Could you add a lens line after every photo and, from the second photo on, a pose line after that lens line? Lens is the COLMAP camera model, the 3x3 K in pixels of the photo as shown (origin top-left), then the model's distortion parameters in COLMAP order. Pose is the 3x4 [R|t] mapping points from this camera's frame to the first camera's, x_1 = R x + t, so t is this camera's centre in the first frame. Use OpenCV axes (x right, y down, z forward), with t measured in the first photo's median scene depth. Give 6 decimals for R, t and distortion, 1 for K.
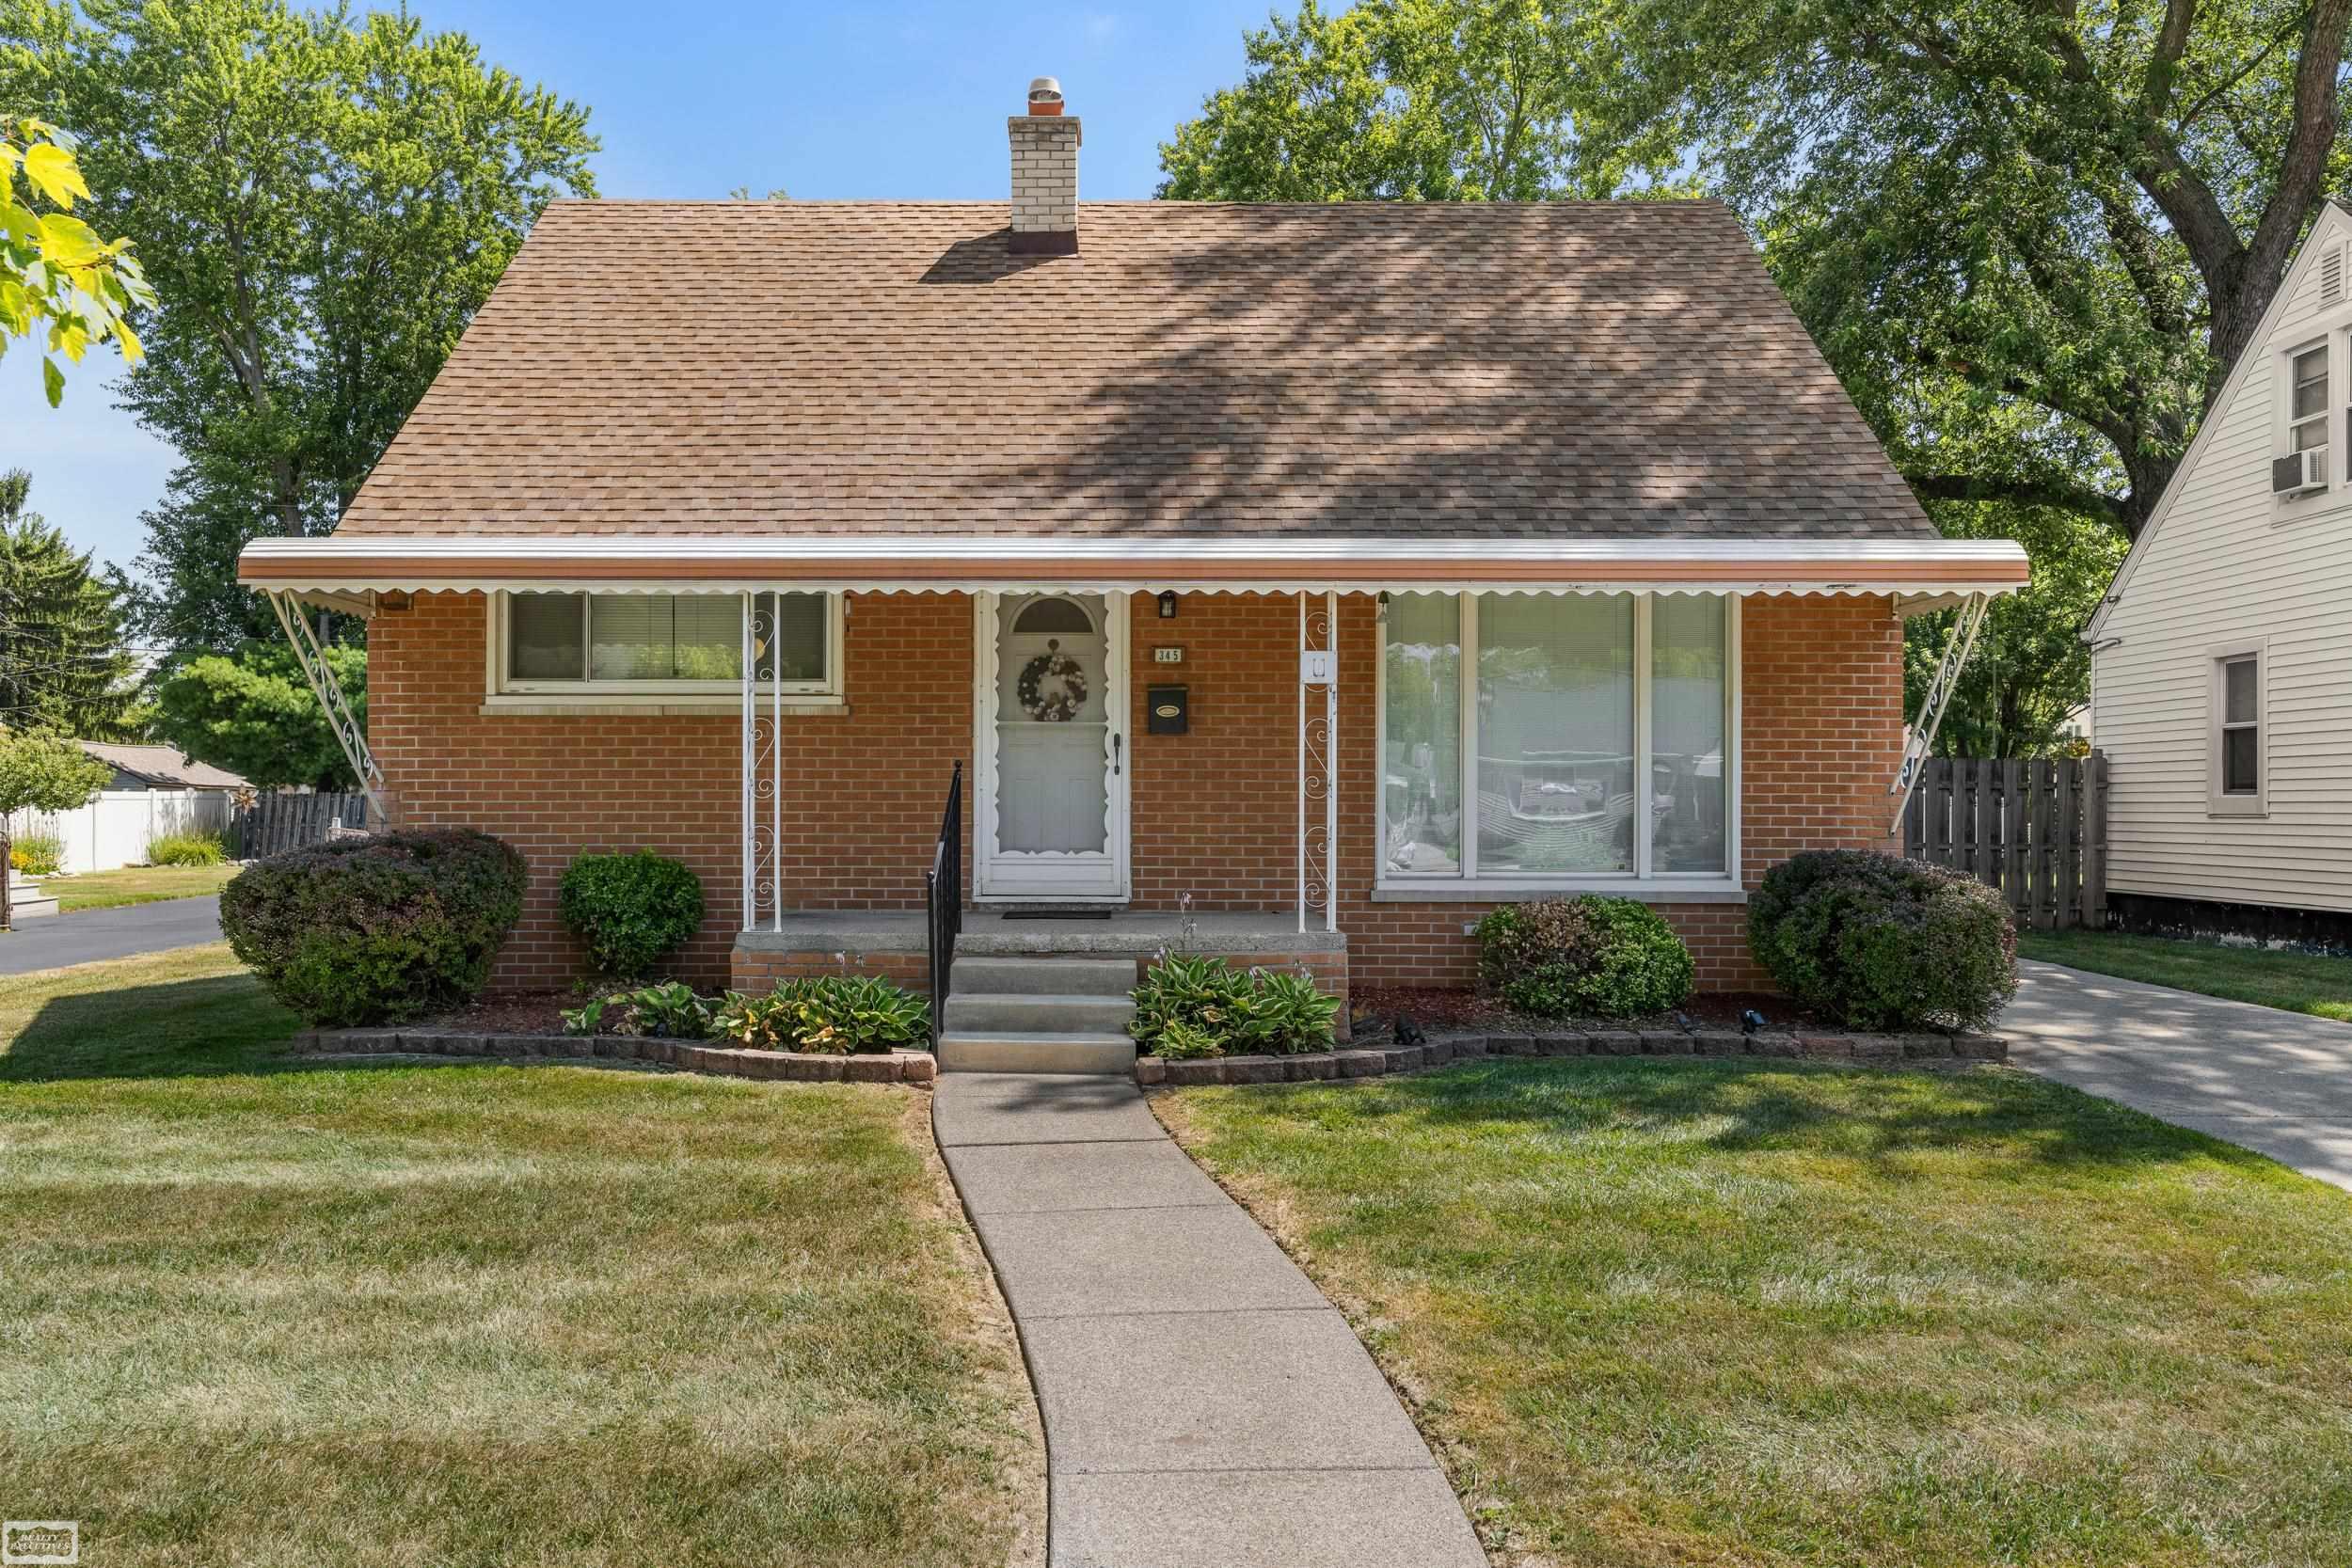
lens RADIAL K [[1835.1, 0, 1176.0], [0, 1835.1, 784.0], [0, 0, 1]] dist [0.004816, -0.000243]
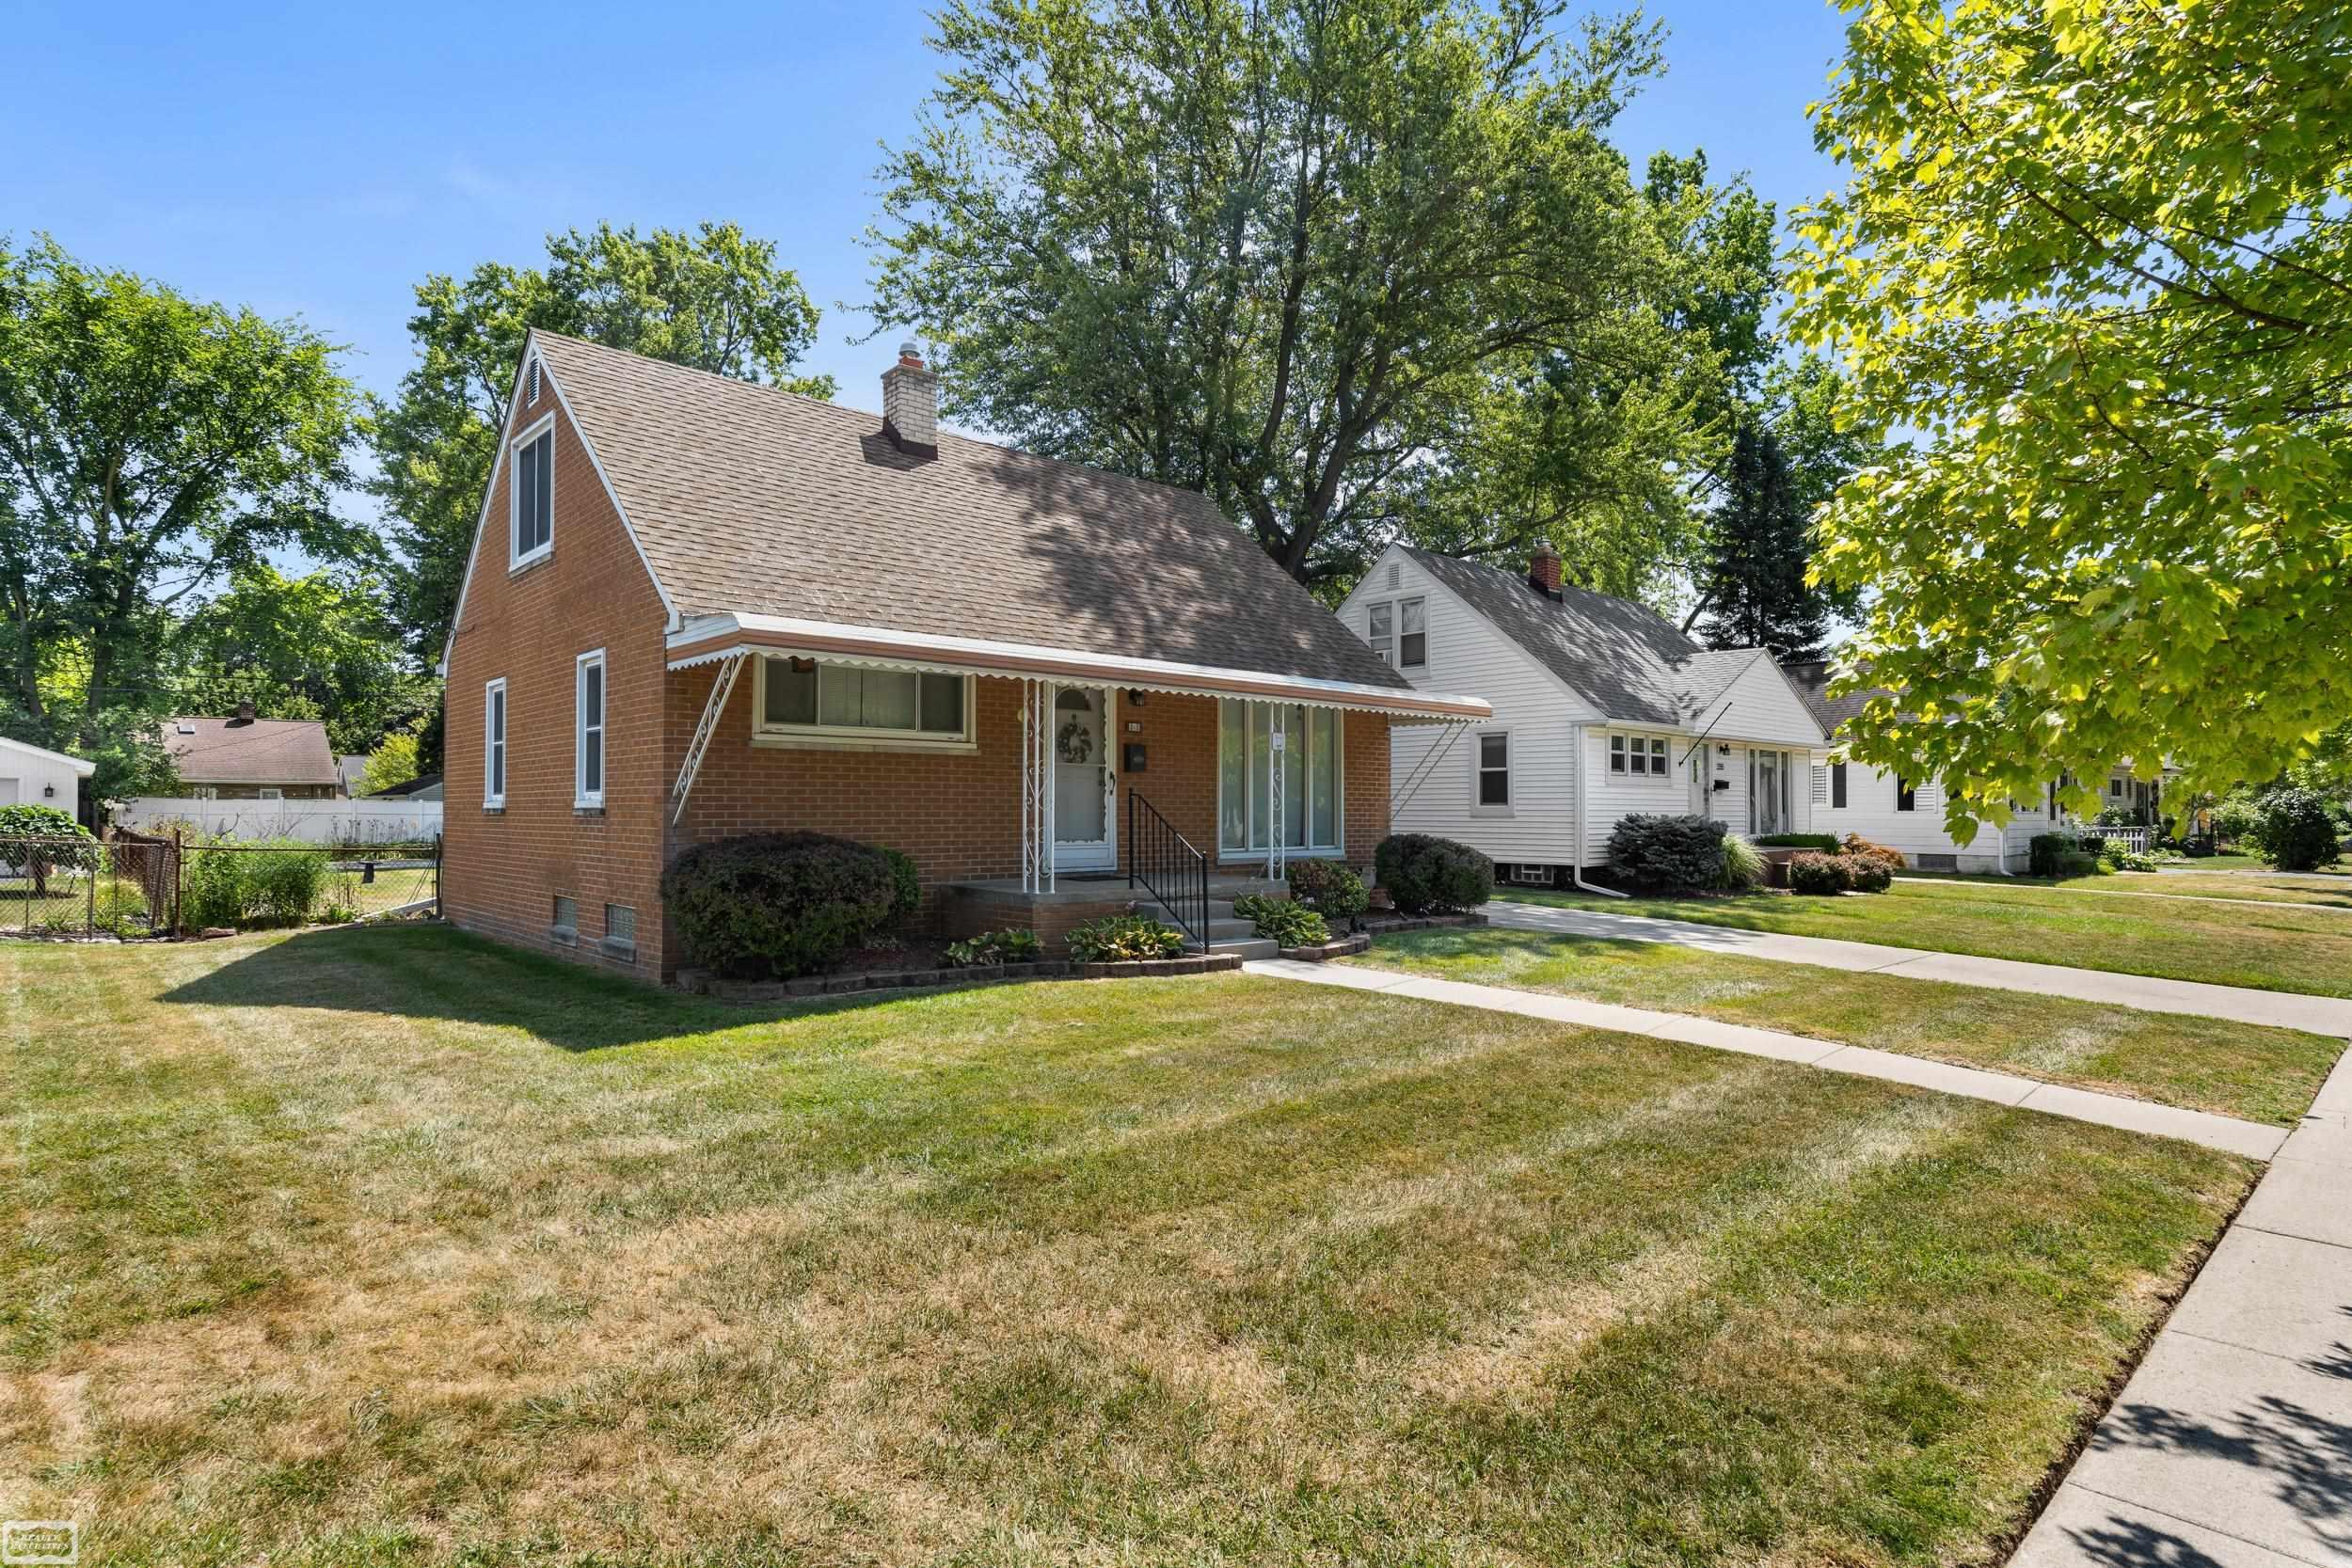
lens RADIAL K [[1201.9, 0, 1180.2], [0, 1201.9, 785.6], [0, 0, 1]] dist [0.001118, 0.000085]
pose [[0.737937, 0.015153, 0.674699, -0.745512], [-0.011860, 0.999885, -0.009486, -0.004306], [-0.674765, -0.001002, 0.738032, 0.124967]]
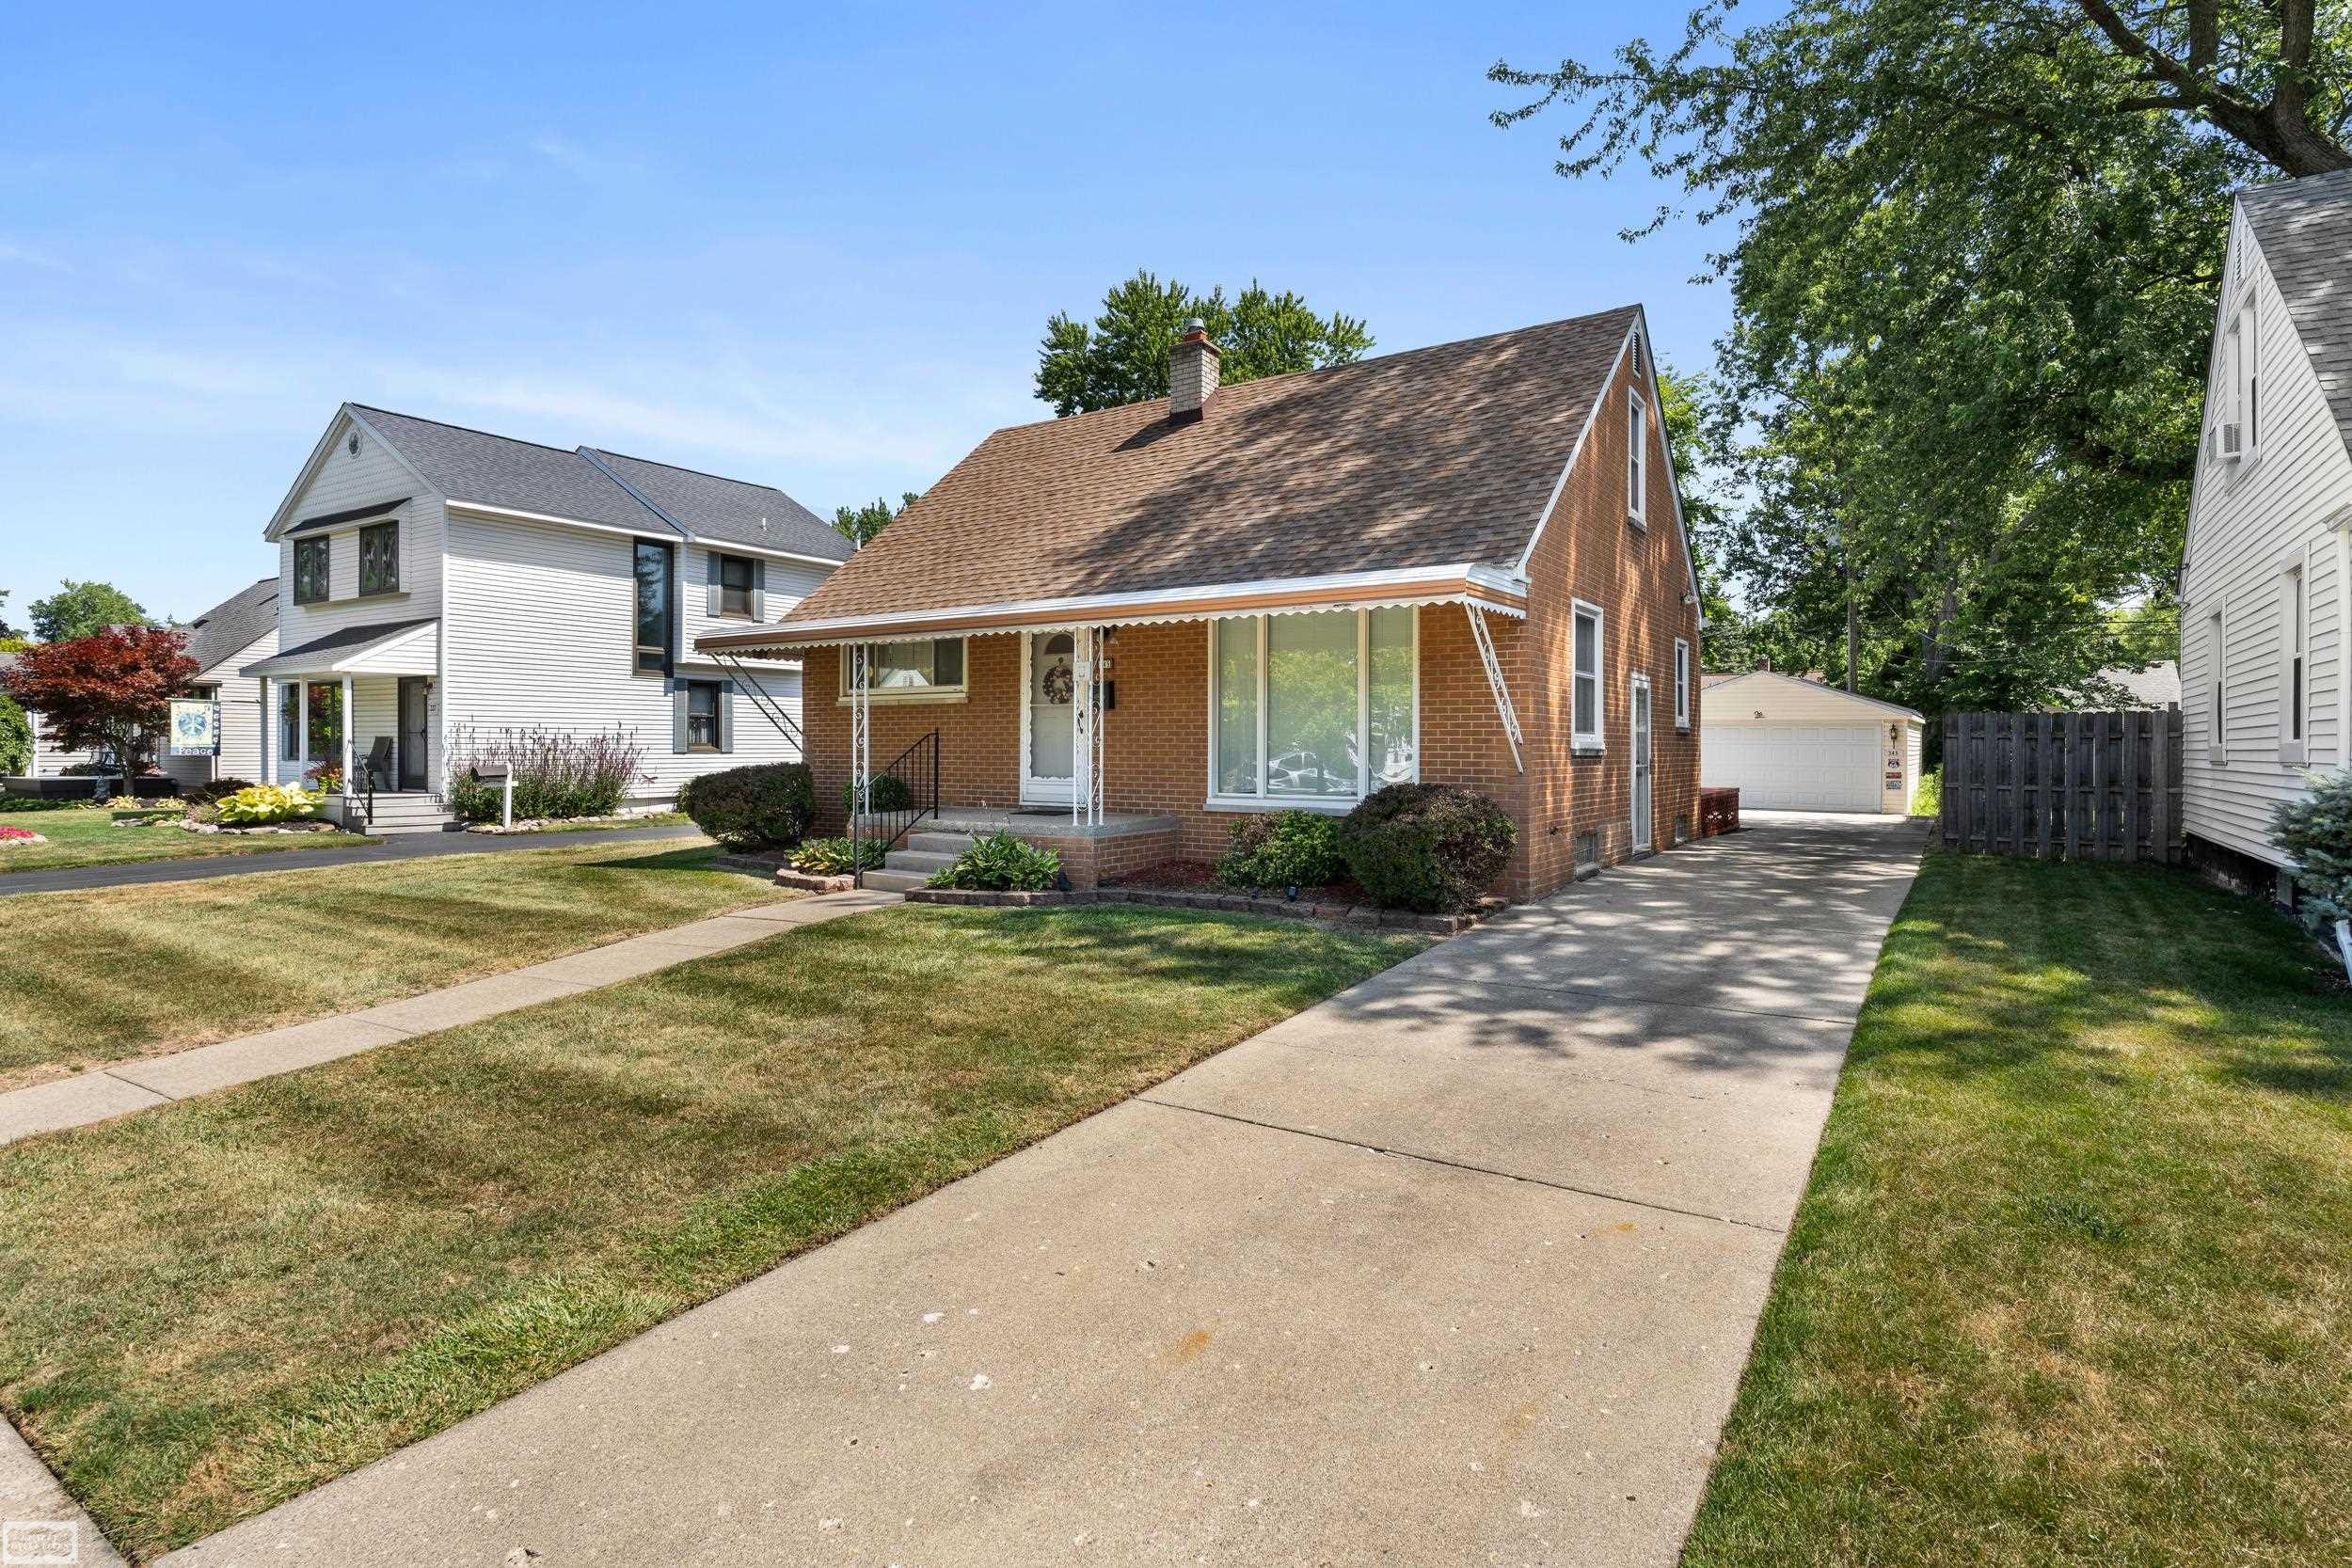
lens RADIAL K [[1216.9, 0, 1176.2], [0, 1216.9, 732.7], [0, 0, 1]] dist [0.000213, -0.000138]
pose [[0.824221, -0.006084, -0.566235, 0.693766], [0.004561, 0.999981, -0.004106, -0.000906], [0.566250, 0.000802, 0.824233, 0.096361]]
